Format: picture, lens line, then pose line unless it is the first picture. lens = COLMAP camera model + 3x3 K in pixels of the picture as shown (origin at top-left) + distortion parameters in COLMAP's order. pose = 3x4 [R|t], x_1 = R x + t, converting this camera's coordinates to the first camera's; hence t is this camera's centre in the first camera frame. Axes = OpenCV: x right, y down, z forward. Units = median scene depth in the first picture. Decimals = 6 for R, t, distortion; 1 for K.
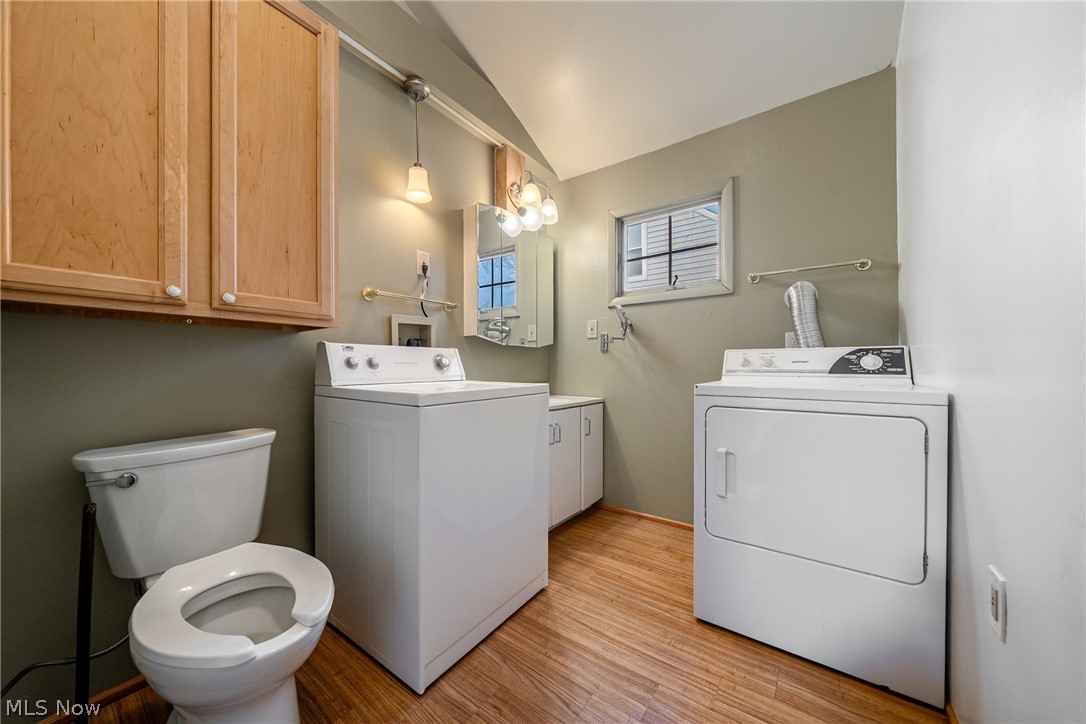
lens RADIAL K [[364.8, 0, 539.0], [0, 364.8, 370.5], [0, 0, 1]] dist [-0.018541, -0.000012]
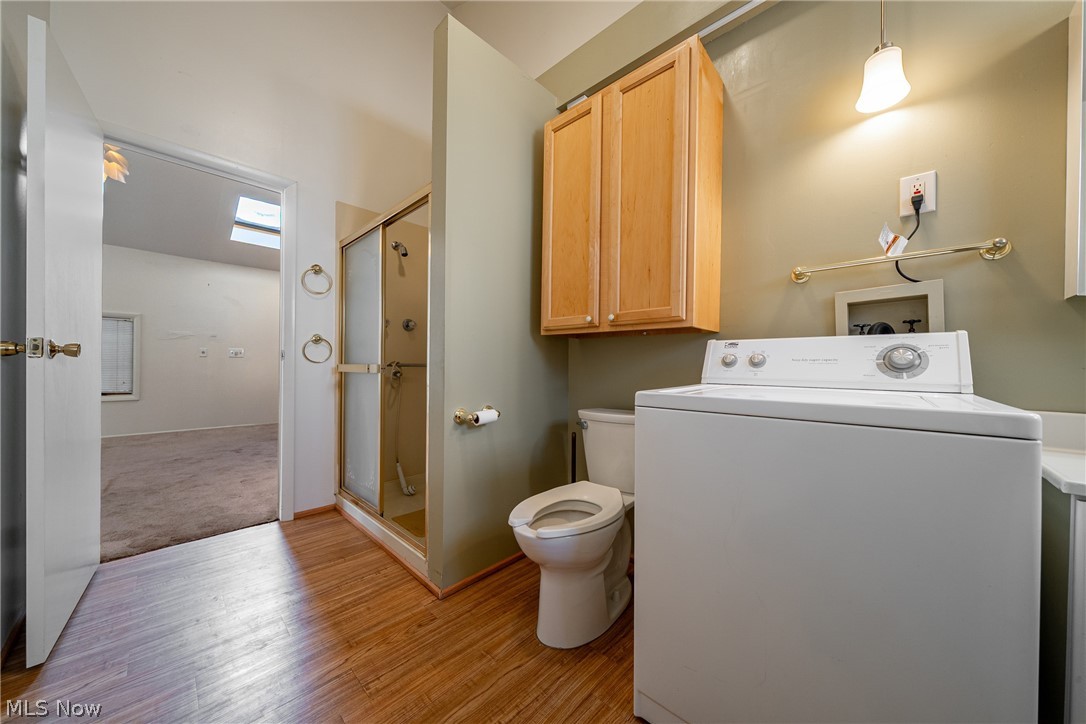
lens RADIAL K [[382.7, 0, 540.4], [0, 382.7, 364.7], [0, 0, 1]] dist [-0.000848, 0.000043]
pose [[-0.125347, -0.002410, -0.992110, 0.514133], [-0.020908, 0.999781, 0.000213, -0.000695], [0.991893, 0.020770, -0.125370, 0.637679]]
